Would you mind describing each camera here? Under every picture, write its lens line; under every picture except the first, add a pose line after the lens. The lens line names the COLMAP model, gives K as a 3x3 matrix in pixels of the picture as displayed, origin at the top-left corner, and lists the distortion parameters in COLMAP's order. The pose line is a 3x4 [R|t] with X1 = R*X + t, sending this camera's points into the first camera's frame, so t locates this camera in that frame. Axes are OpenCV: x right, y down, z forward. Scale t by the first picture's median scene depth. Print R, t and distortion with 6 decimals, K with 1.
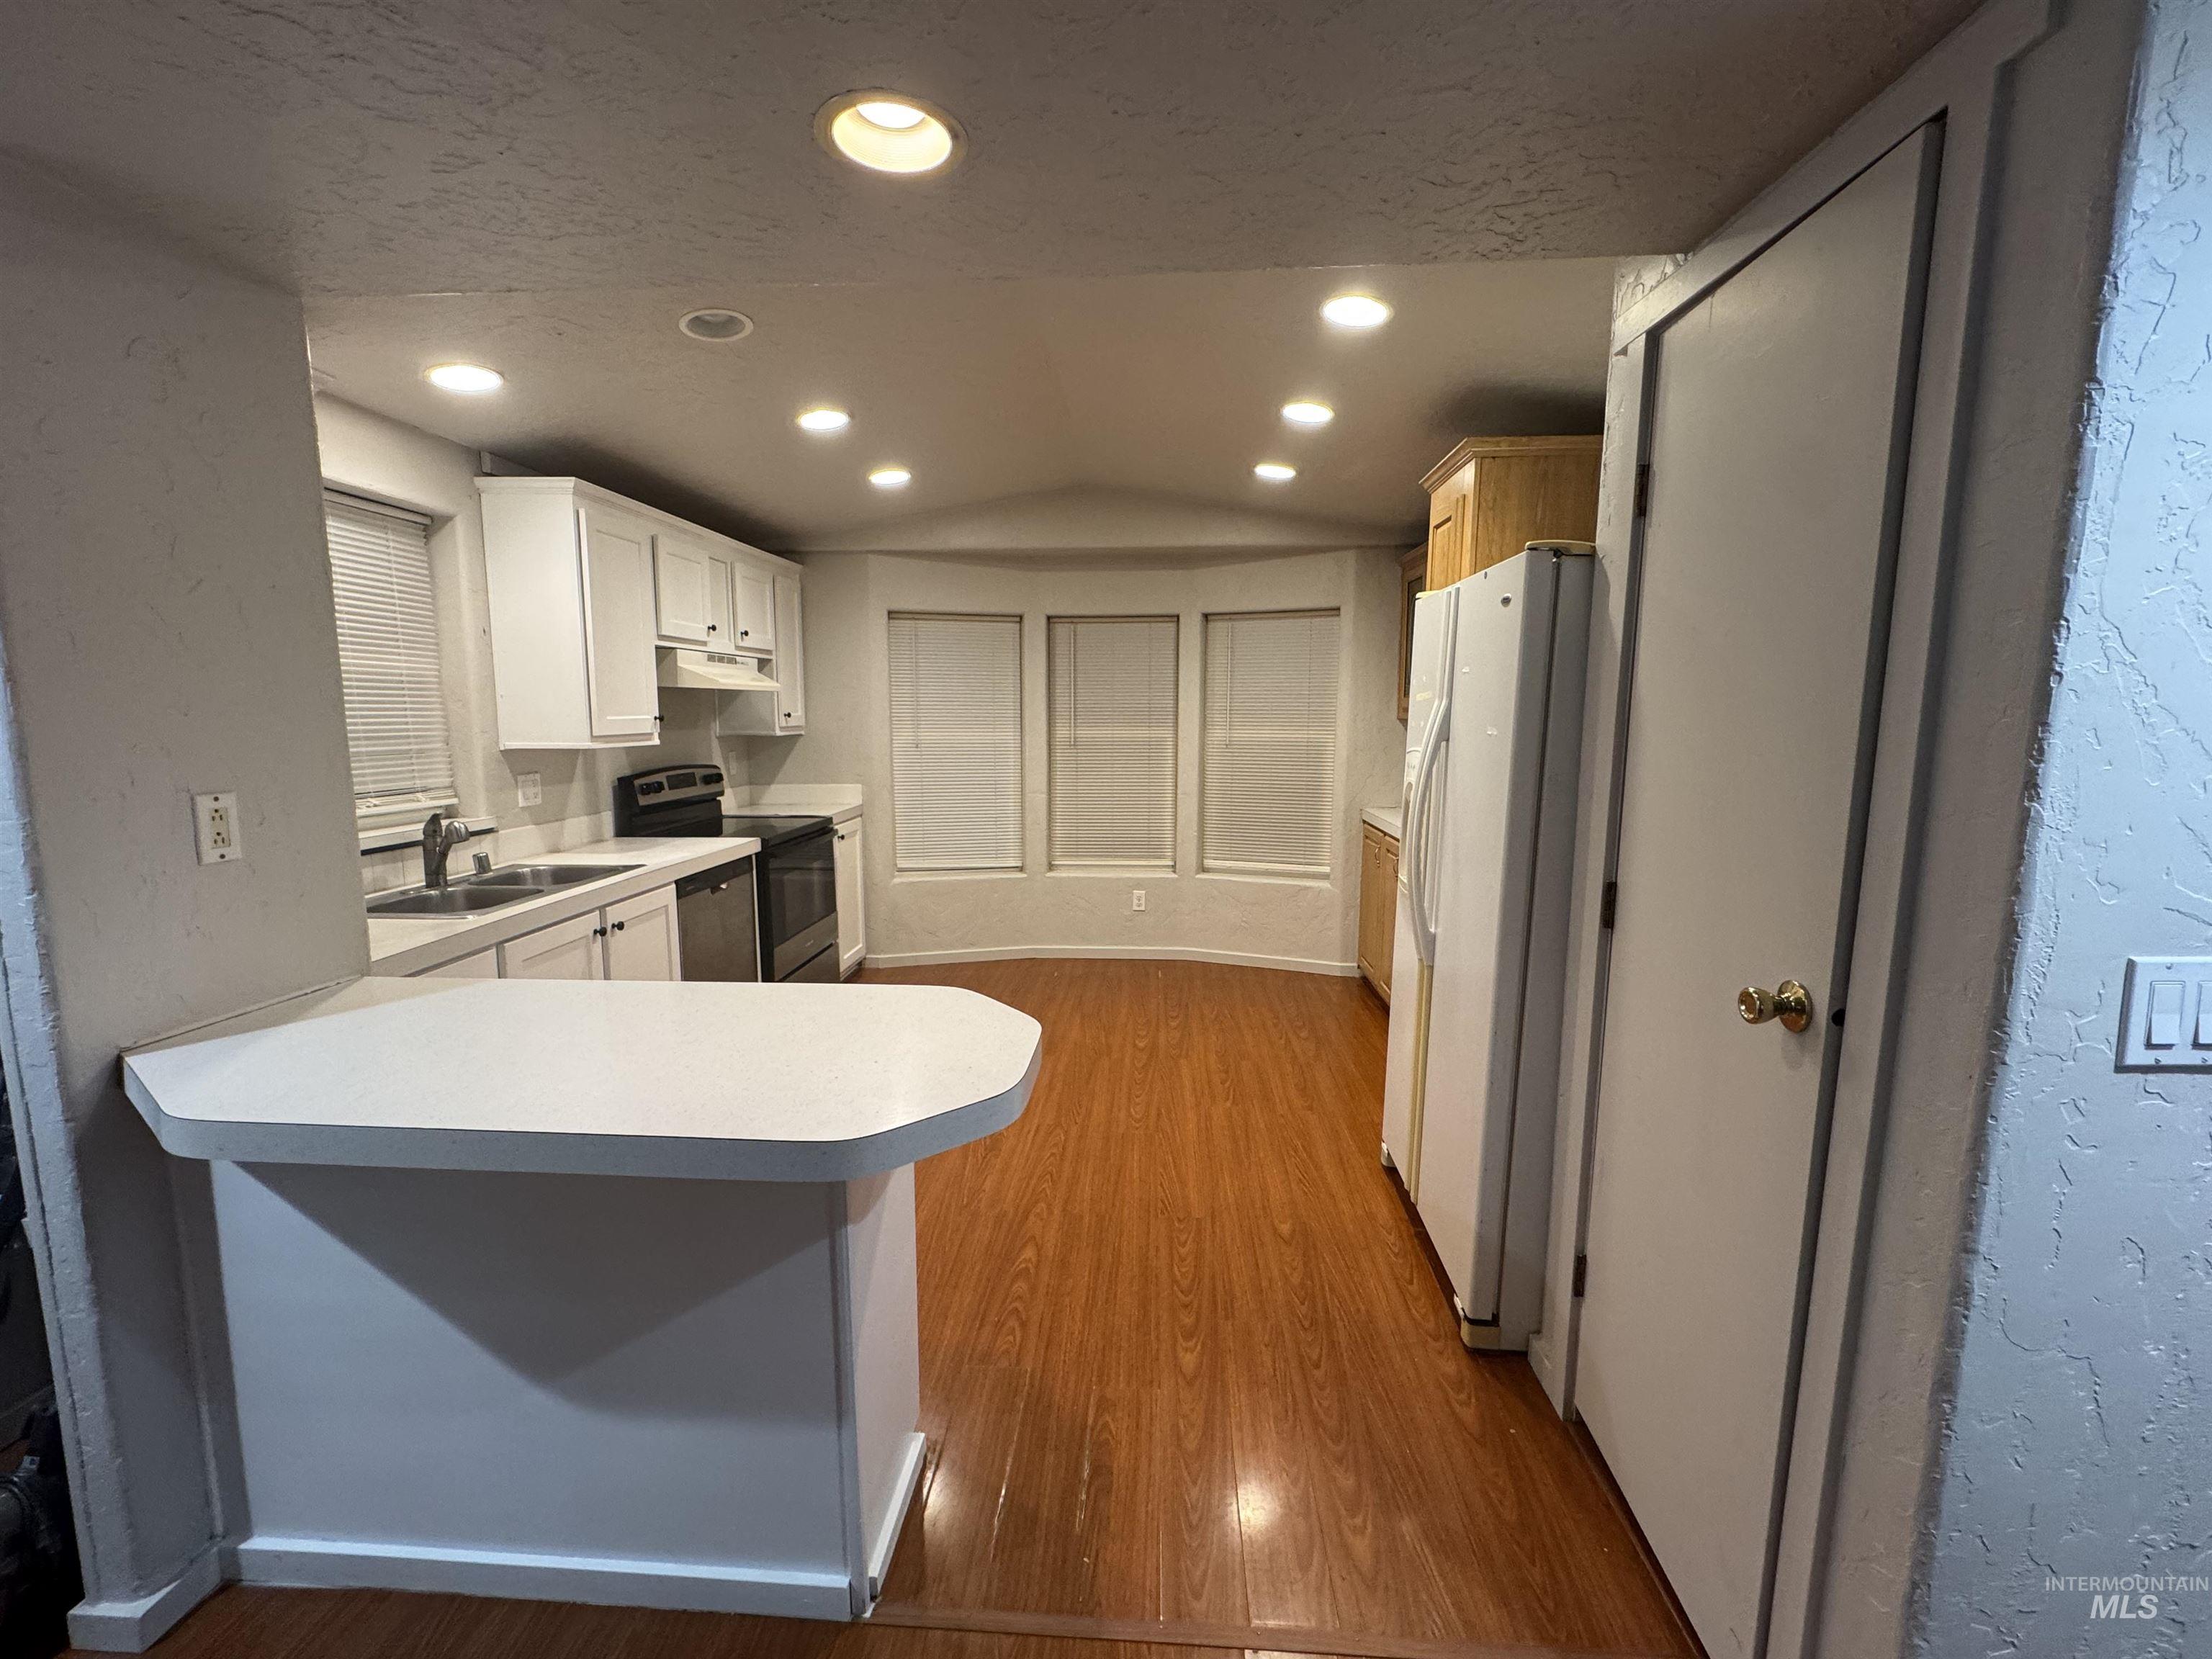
lens RADIAL K [[945.5, 0, 1110.6], [0, 945.5, 827.8], [0, 0, 1]] dist [-0.004620, 0.001385]
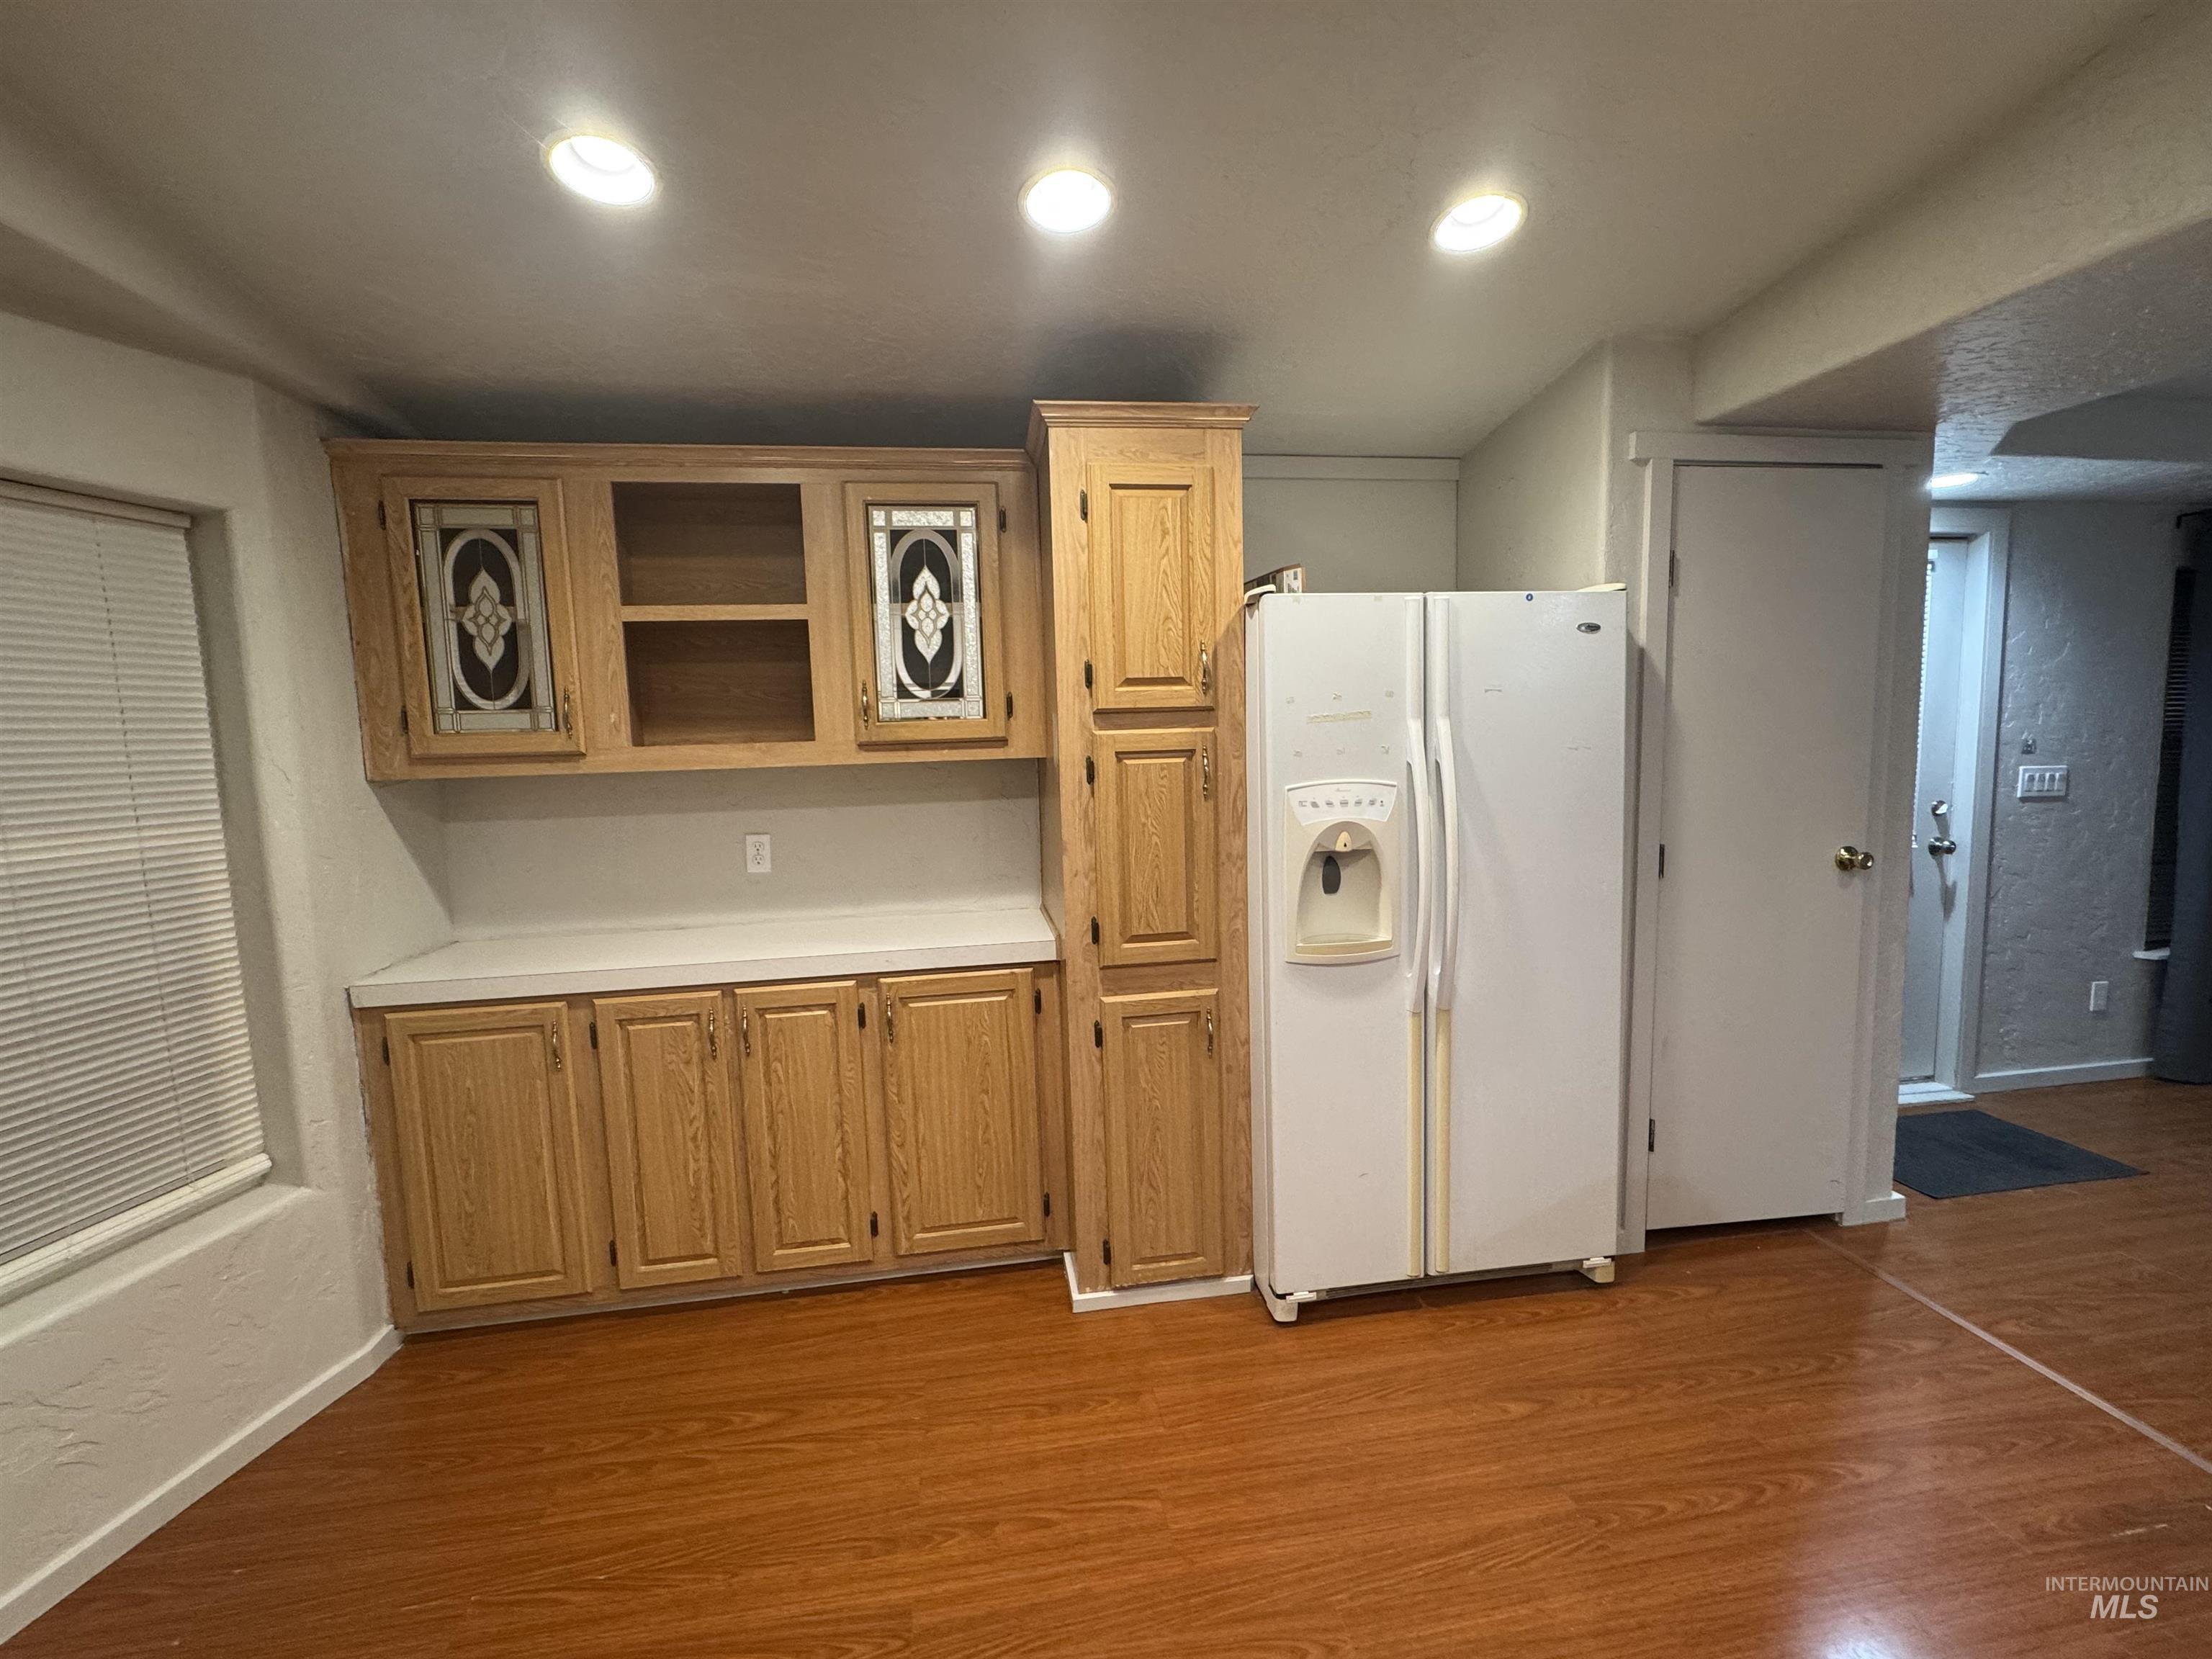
lens RADIAL K [[945.5, 0, 1074.0], [0, 945.5, 825.0], [0, 0, 1]] dist [-0.004620, 0.001385]
pose [[-0.208976, -0.098159, 0.972982, -0.358293], [0.151192, 0.979744, 0.131314, -0.158127], [-0.966162, 0.174549, -0.189902, 1.155920]]
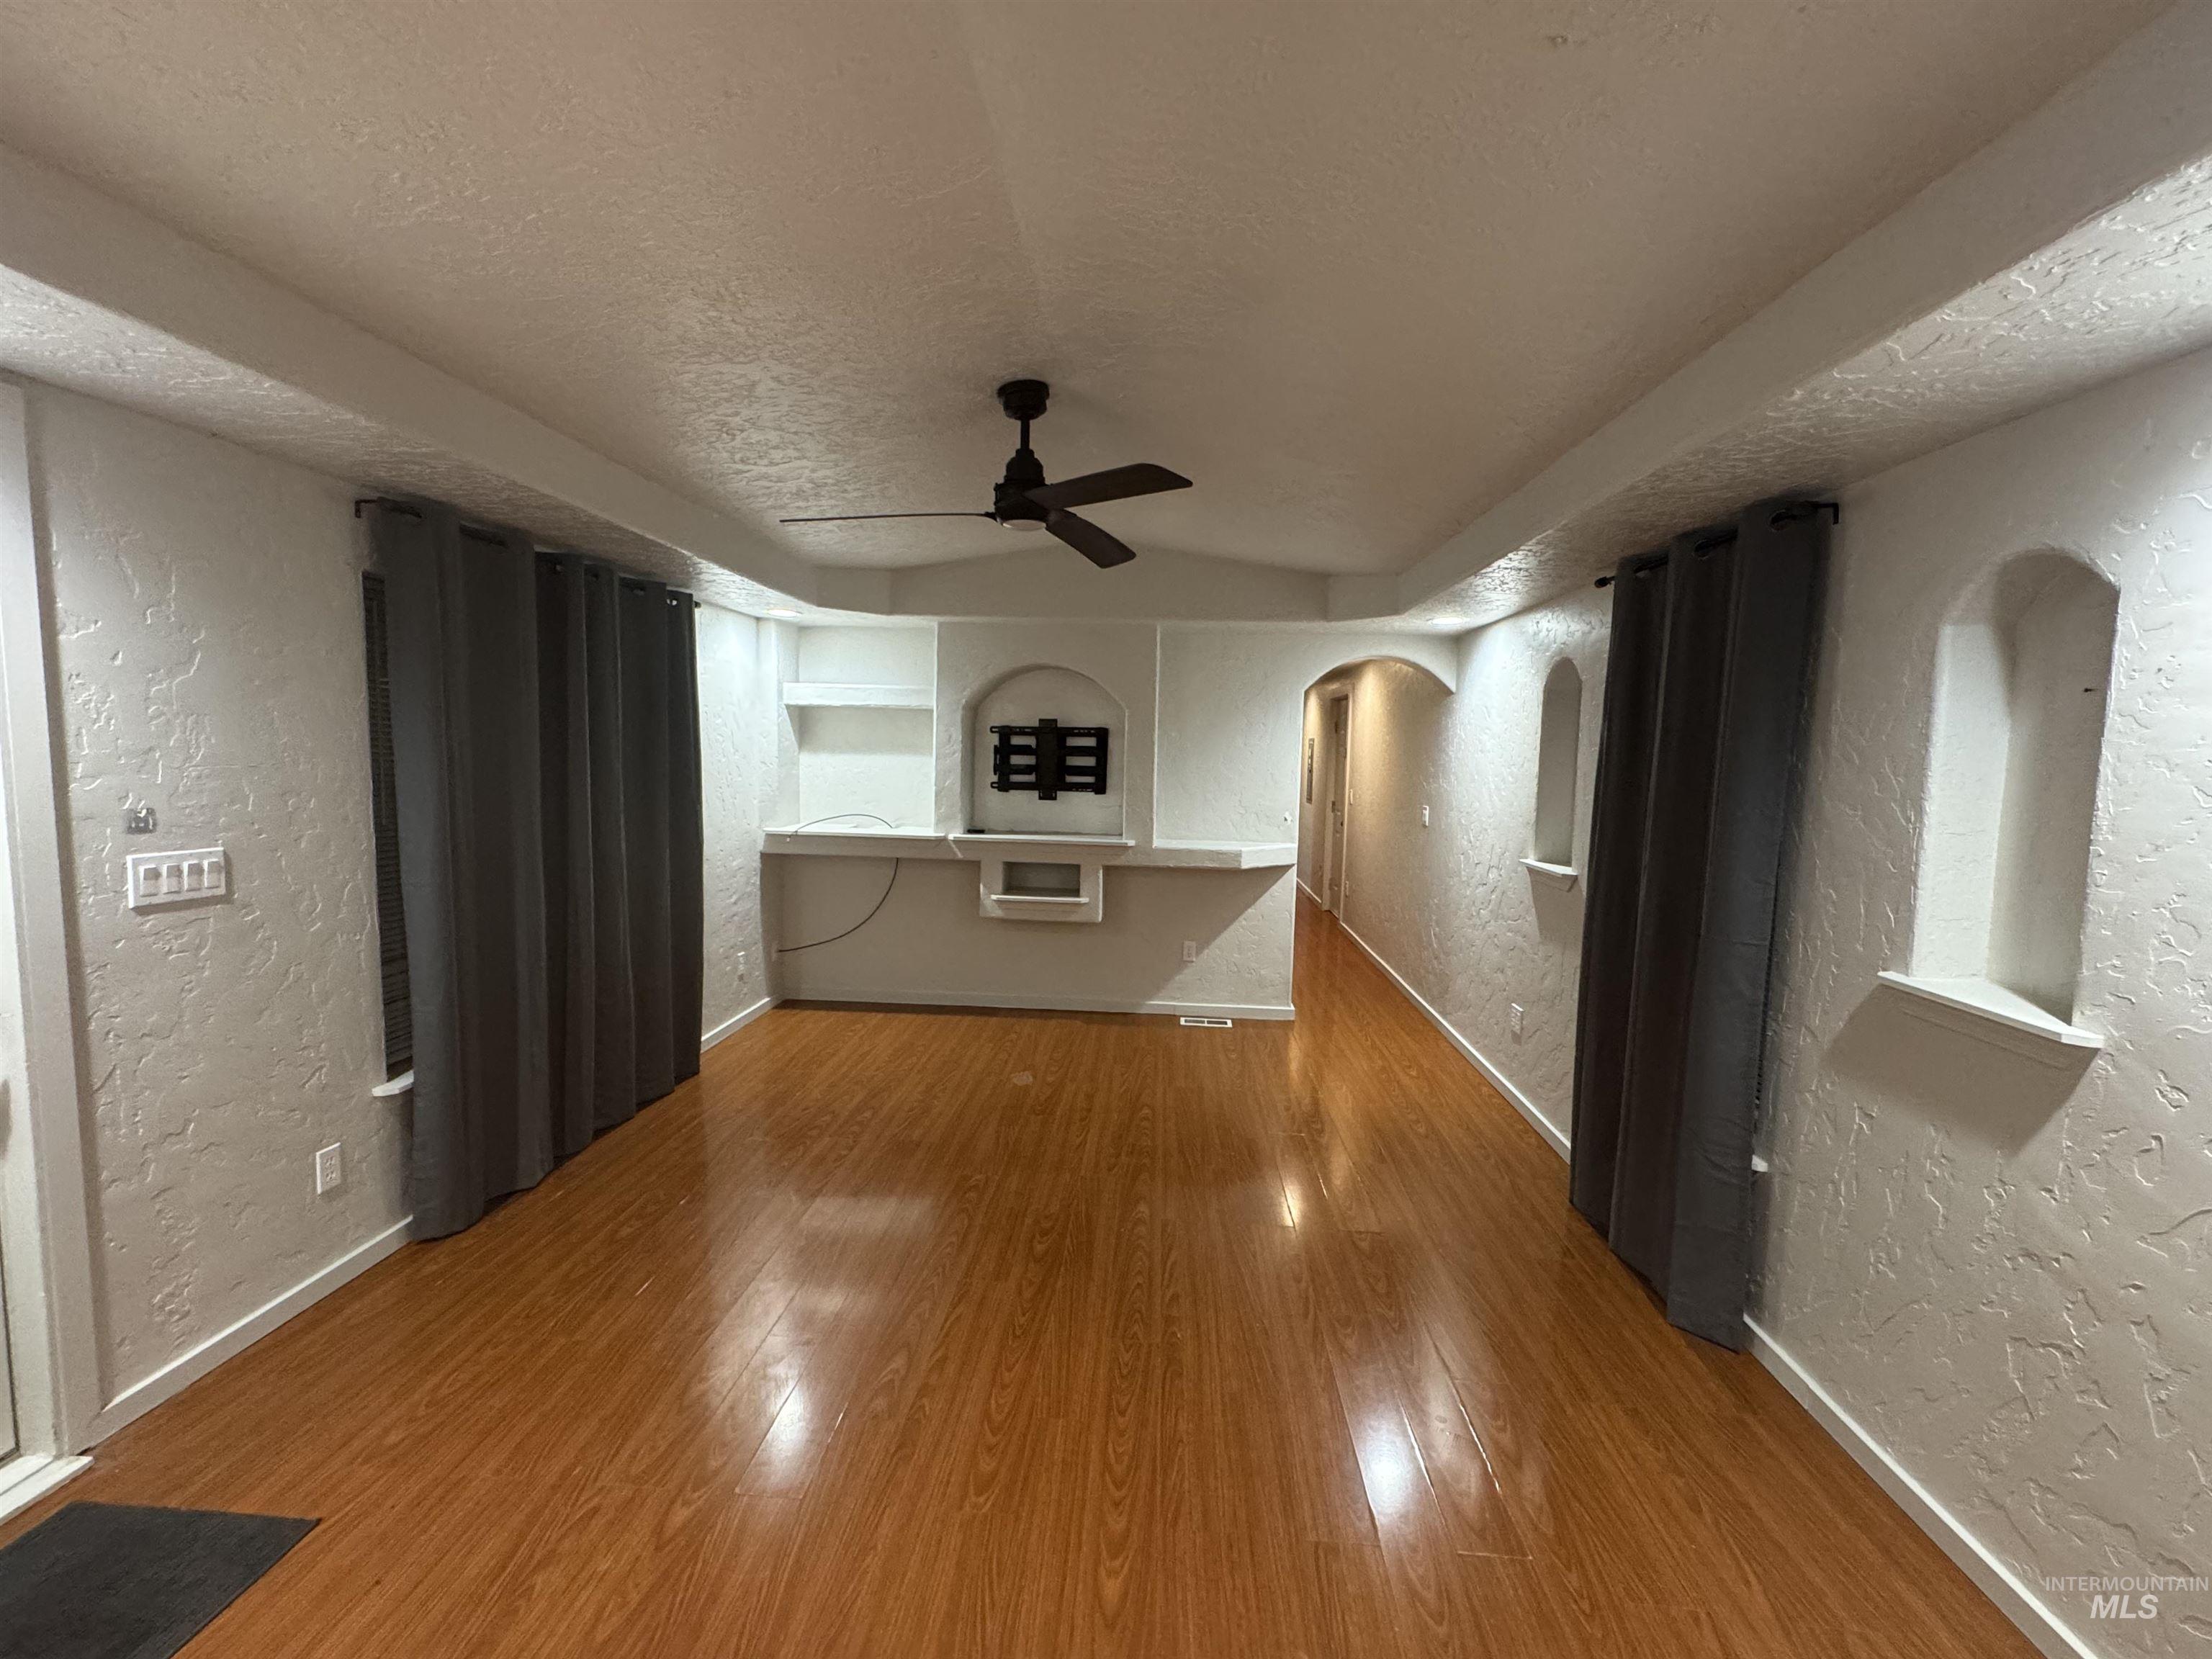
lens RADIAL K [[945.5, 0, 1104.1], [0, 945.5, 819.9], [0, 0, 1]] dist [-0.004620, 0.001385]
pose [[-0.999538, -0.024961, 0.017316, -0.192155], [-0.020856, 0.978272, 0.206274, -0.085207], [-0.022089, 0.205817, -0.978341, 0.489555]]
